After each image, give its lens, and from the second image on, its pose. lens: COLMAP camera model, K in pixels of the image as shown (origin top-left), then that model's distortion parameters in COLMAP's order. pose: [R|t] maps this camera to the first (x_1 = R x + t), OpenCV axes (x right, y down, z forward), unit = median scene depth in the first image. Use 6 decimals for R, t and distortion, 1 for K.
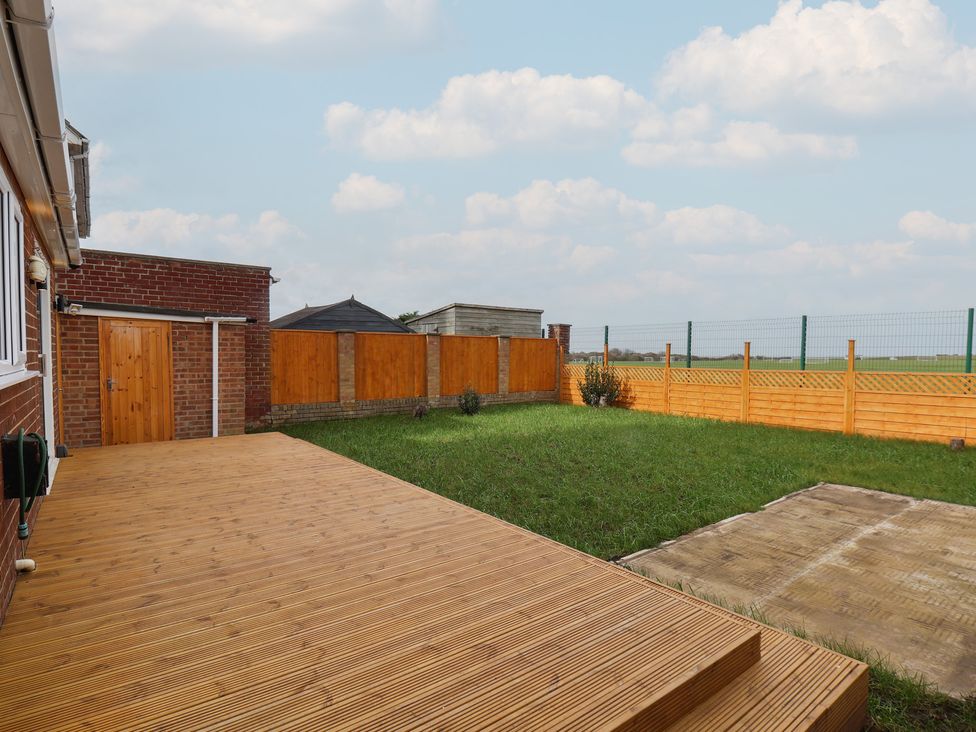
lens RADIAL K [[517.0, 0, 484.7], [0, 517.0, 384.0], [0, 0, 1]] dist [-0.001552, -0.012421]
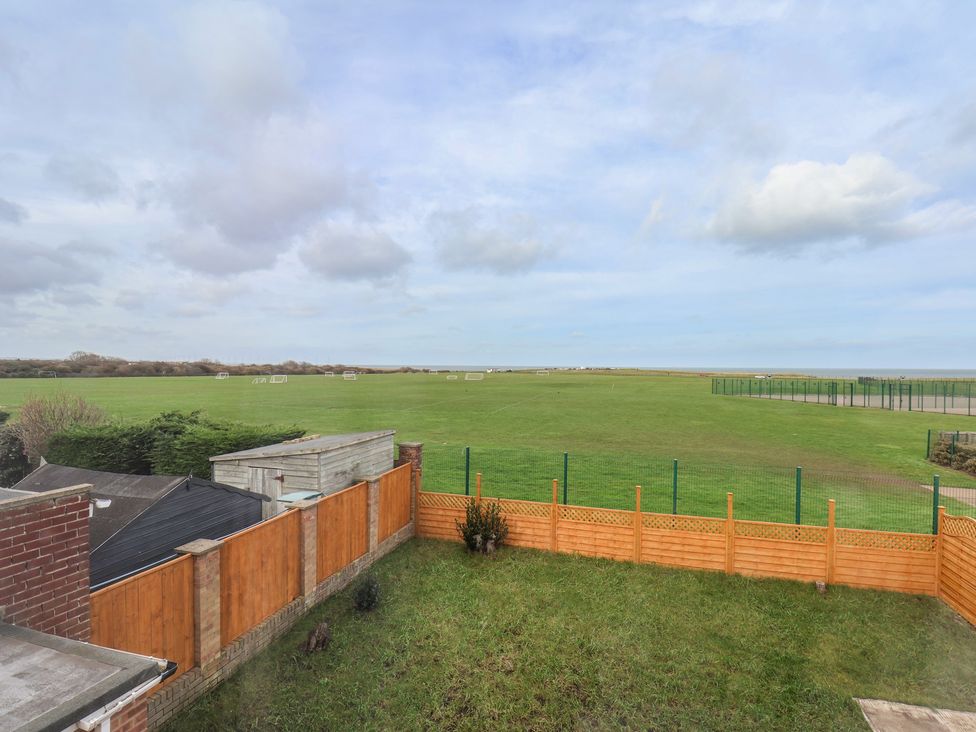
lens RADIAL K [[517.0, 0, 486.4], [0, 517.0, 372.0], [0, 0, 1]] dist [-0.001552, -0.012421]
pose [[0.806161, -0.006318, 0.591663, -0.398156], [0.024049, 0.999467, -0.022096, -0.318225], [-0.591207, 0.032041, 0.805883, 0.331283]]
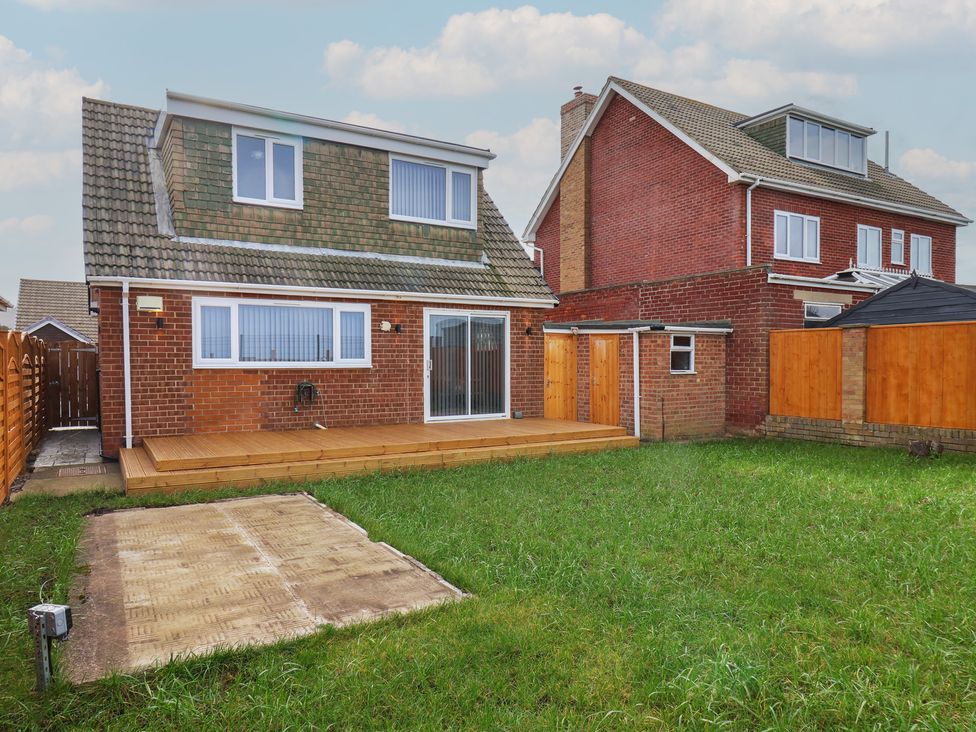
lens RADIAL K [[652.6, 0, 486.2], [0, 652.6, 372.6], [0, 0, 1]] dist [0.018469, 0.001240]
pose [[-0.116392, 0.014059, -0.993104, 0.790736], [-0.050967, 0.998498, 0.020109, -0.030714], [0.991895, 0.052956, -0.115500, 0.649962]]
